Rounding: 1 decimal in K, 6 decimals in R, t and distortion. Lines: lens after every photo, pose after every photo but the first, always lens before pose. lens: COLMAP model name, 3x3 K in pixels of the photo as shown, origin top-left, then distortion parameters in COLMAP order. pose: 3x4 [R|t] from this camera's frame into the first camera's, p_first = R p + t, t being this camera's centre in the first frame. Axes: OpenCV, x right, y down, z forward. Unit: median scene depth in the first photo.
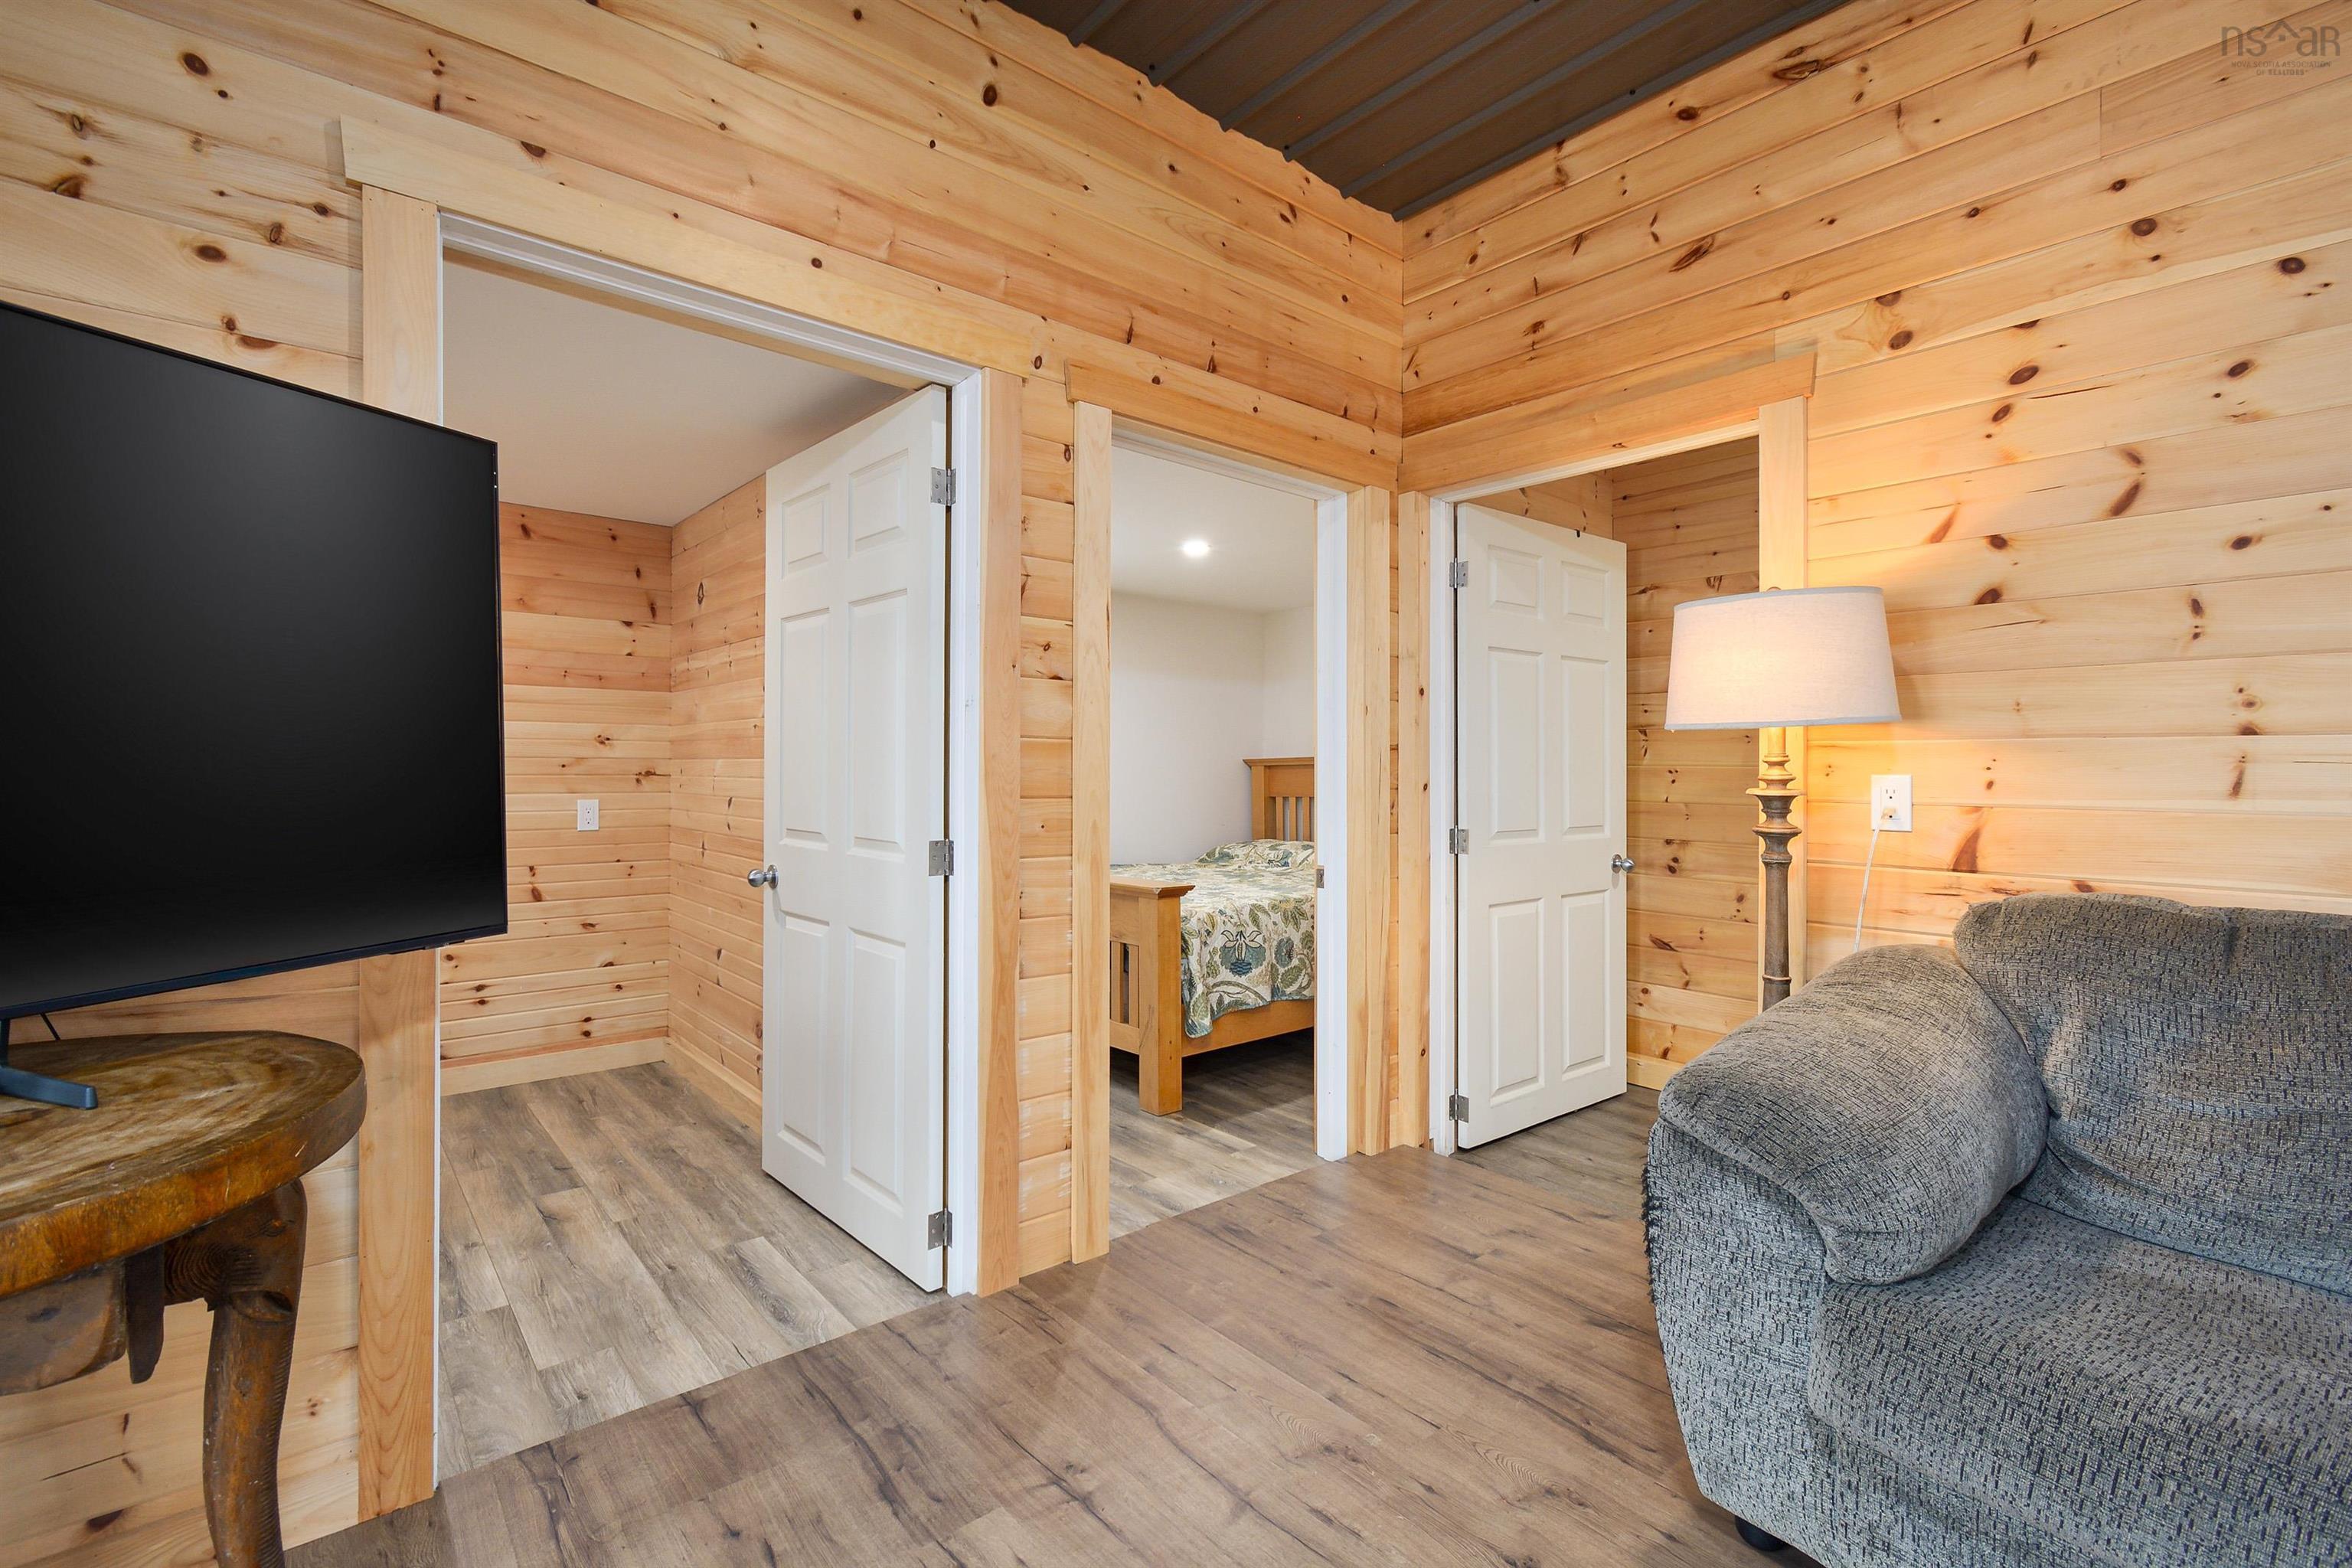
lens RADIAL K [[1044.4, 0, 1170.3], [0, 1044.4, 765.5], [0, 0, 1]] dist [0.003943, -0.000789]
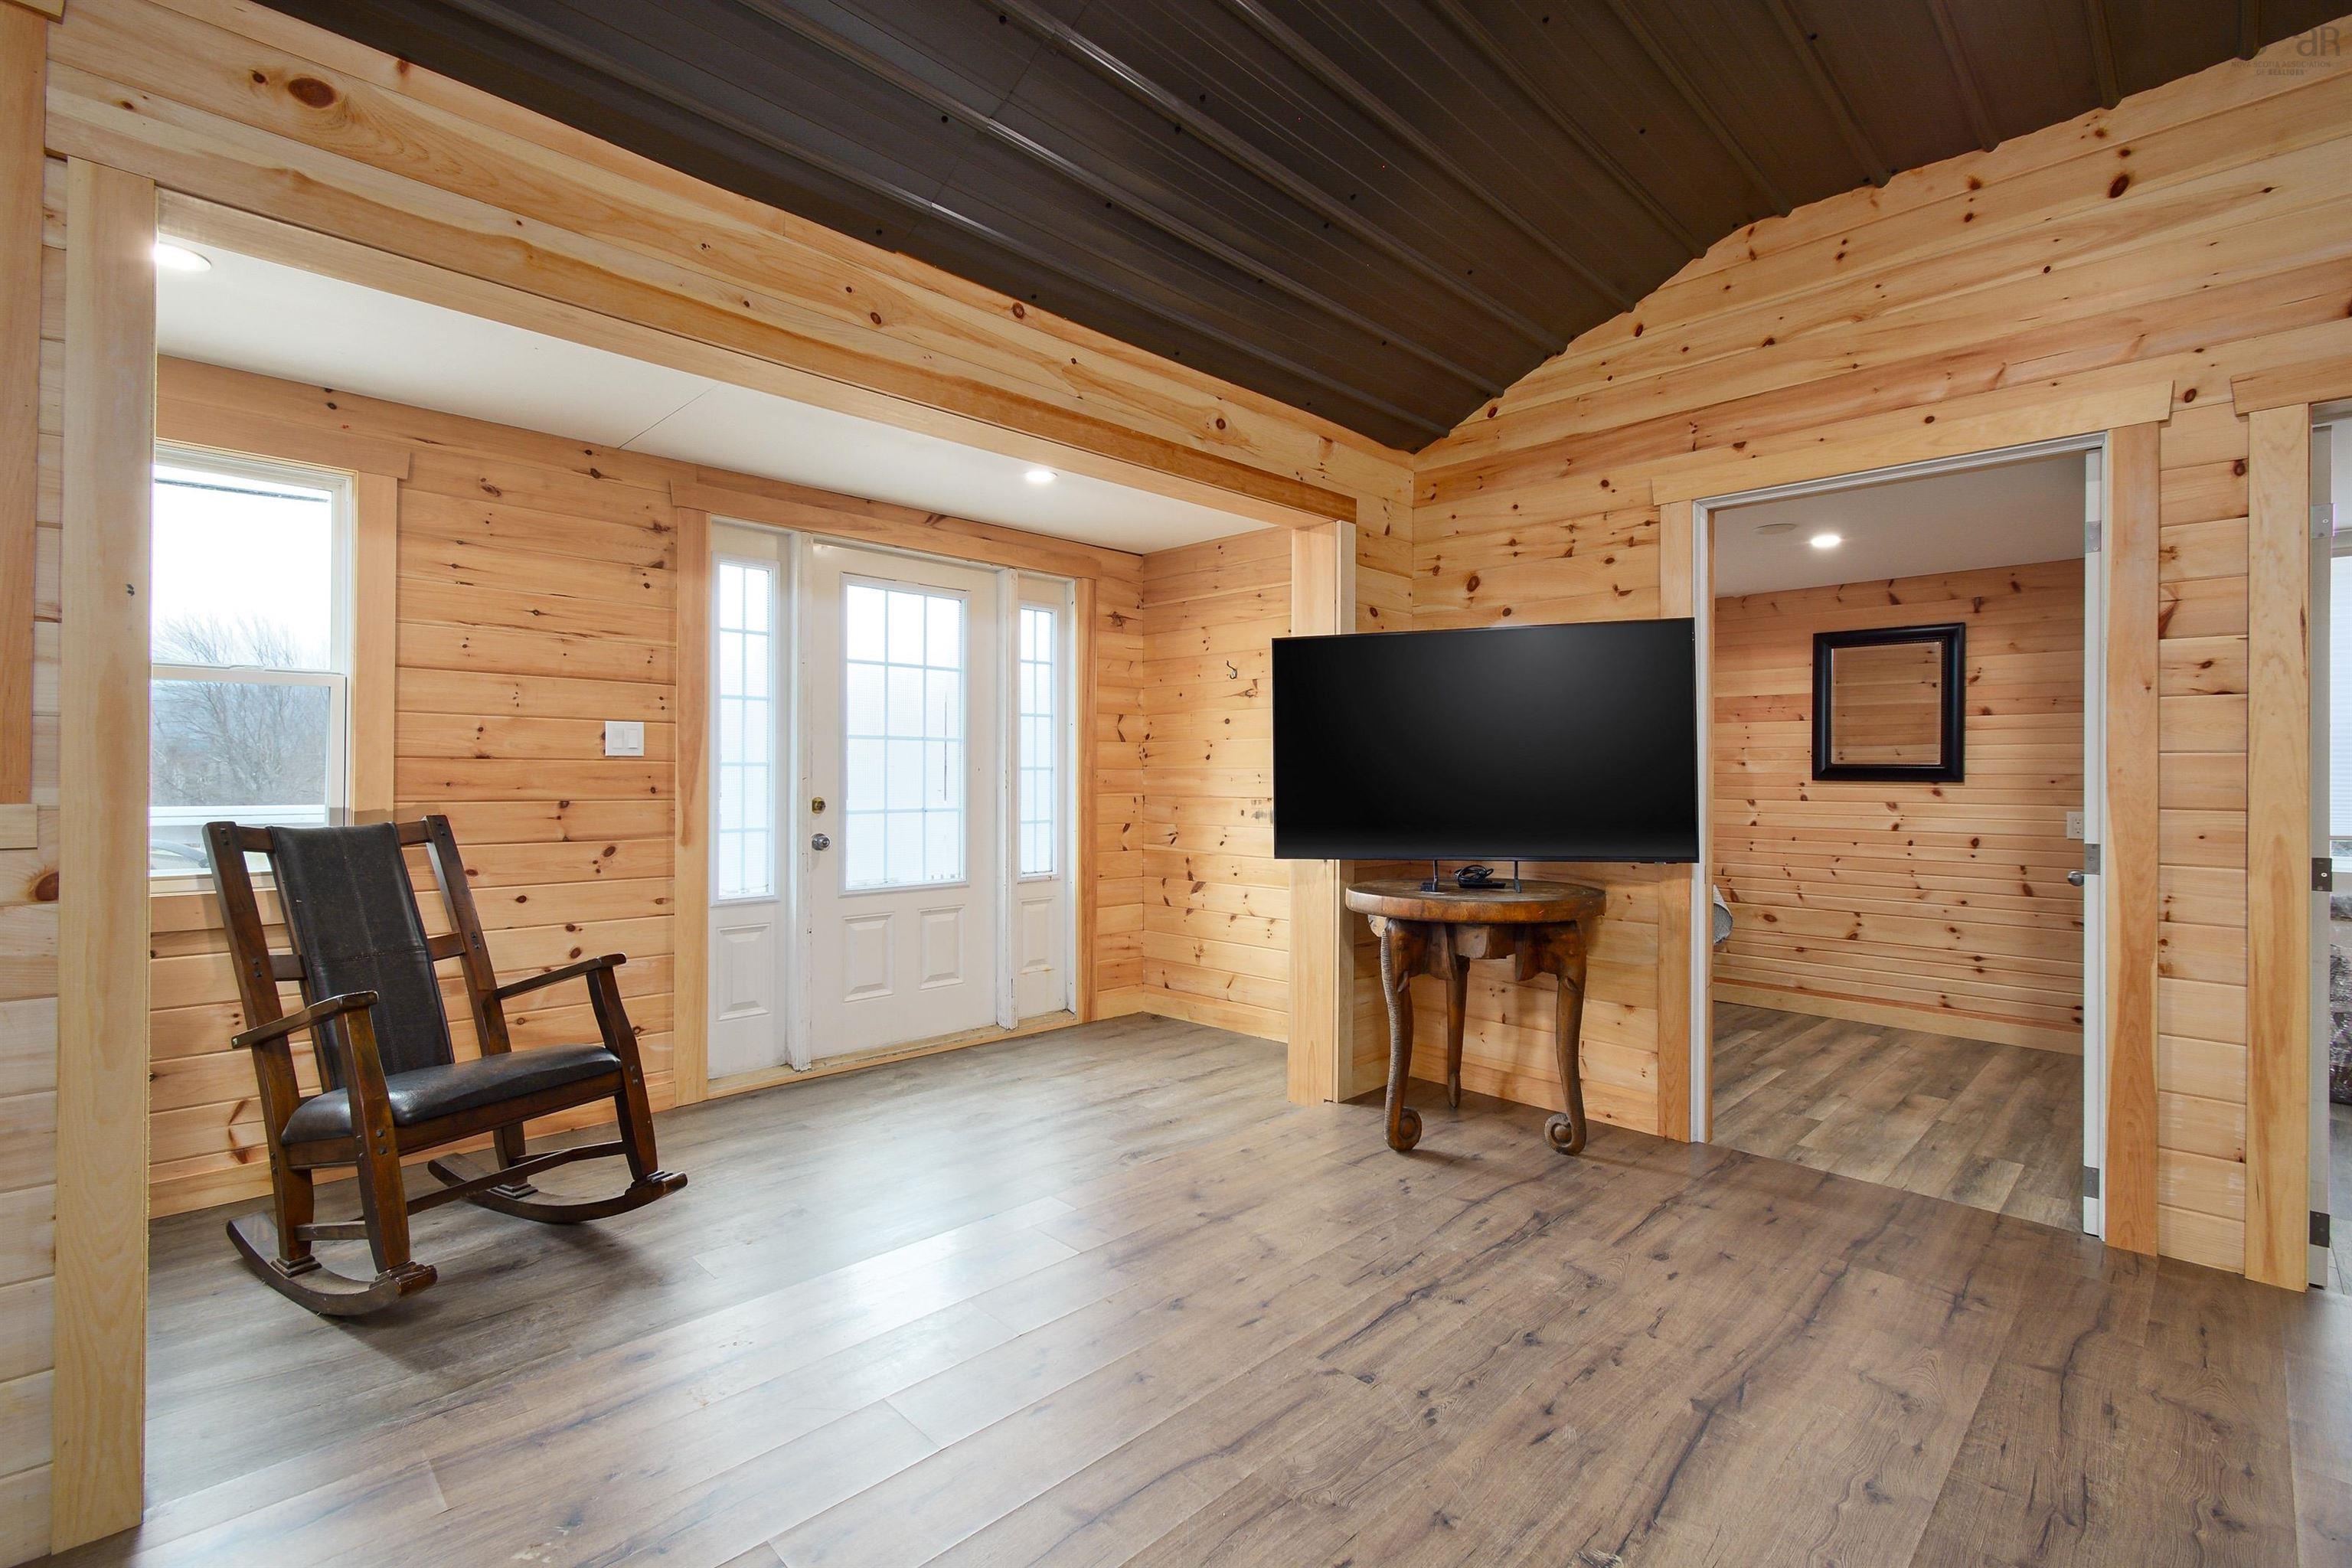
lens RADIAL K [[1044.4, 0, 1164.1], [0, 1044.4, 773.7], [0, 0, 1]] dist [0.003943, -0.000789]
pose [[0.074548, -0.006343, -0.997197, 0.870734], [-0.004564, 0.999967, -0.006702, 0.006511], [0.997207, 0.005051, 0.074516, -0.110587]]
